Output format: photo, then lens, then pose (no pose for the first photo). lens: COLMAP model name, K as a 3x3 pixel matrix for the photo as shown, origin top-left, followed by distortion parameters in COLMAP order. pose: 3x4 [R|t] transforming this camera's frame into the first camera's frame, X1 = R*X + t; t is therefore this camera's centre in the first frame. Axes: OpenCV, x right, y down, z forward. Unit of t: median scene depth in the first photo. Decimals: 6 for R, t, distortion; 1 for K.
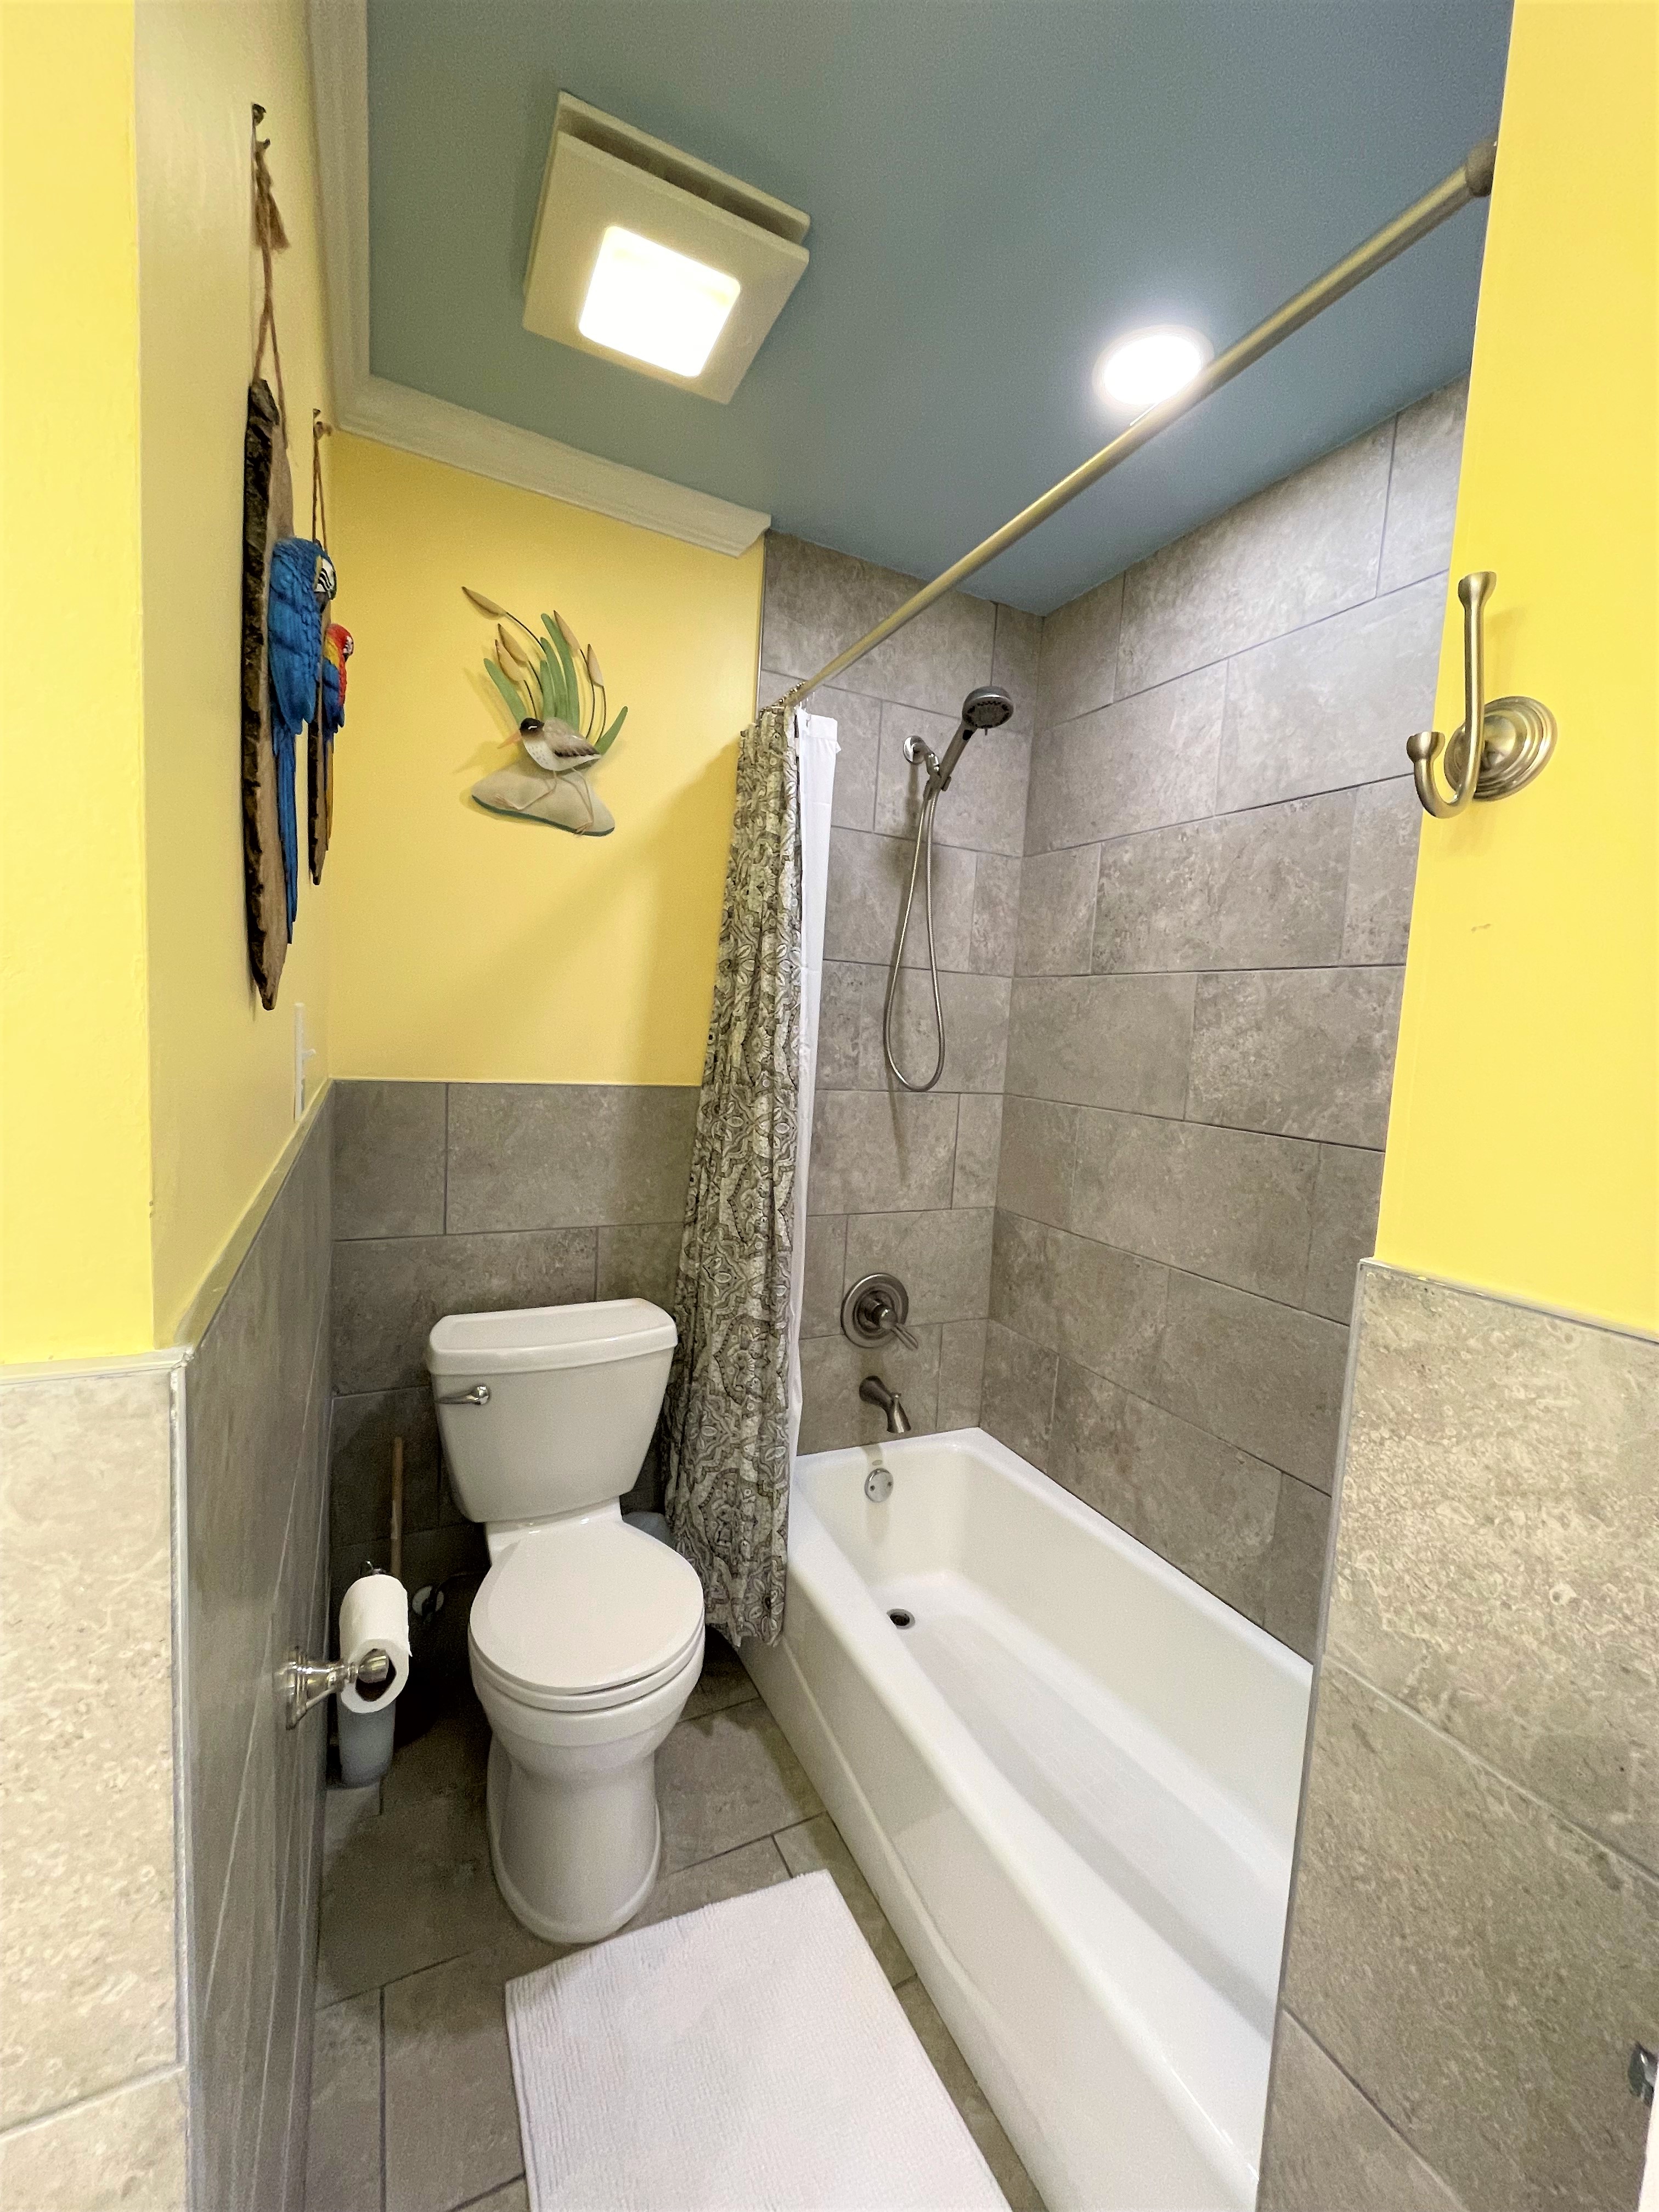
lens RADIAL K [[893.0, 0, 833.9], [0, 893.0, 1102.5], [0, 0, 1]] dist [-0.002195, -0.001494]
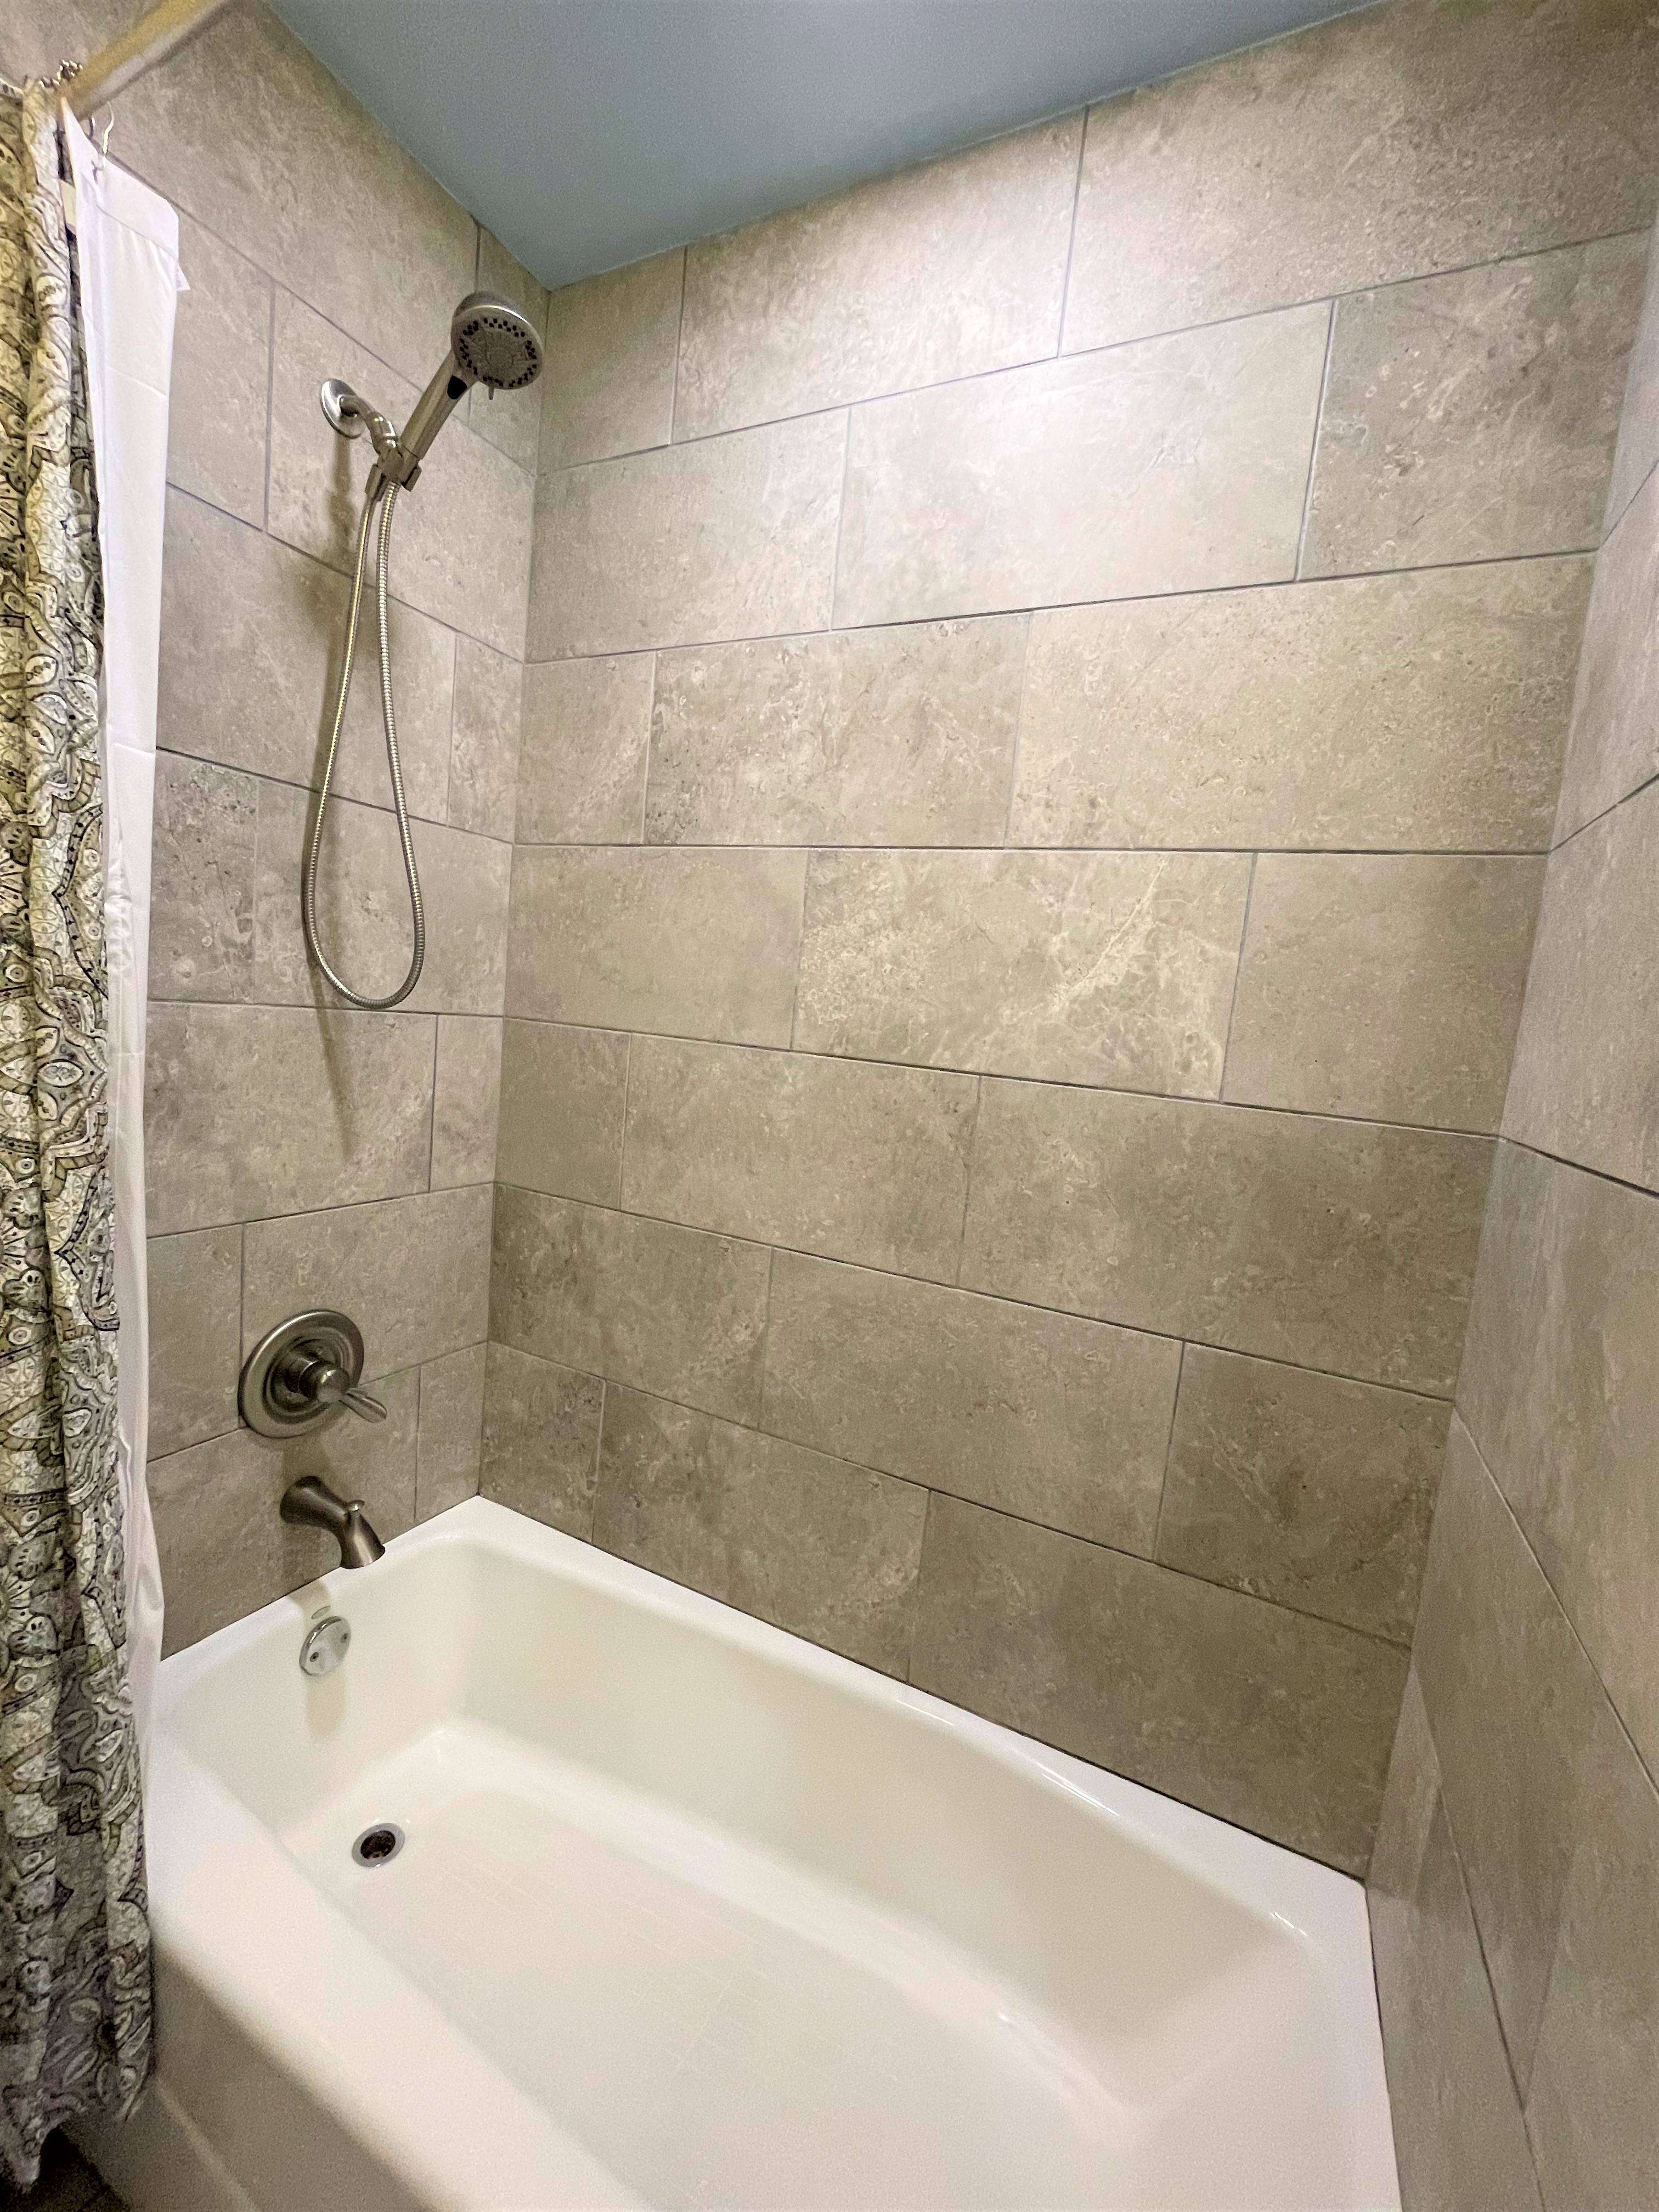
lens RADIAL K [[893.0, 0, 849.3], [0, 893.0, 1103.3], [0, 0, 1]] dist [-0.002195, -0.001494]
pose [[0.798917, -0.047284, 0.599580, -0.015196], [0.003492, 0.997253, 0.073991, 0.009248], [-0.601431, -0.057019, 0.796887, 0.380397]]
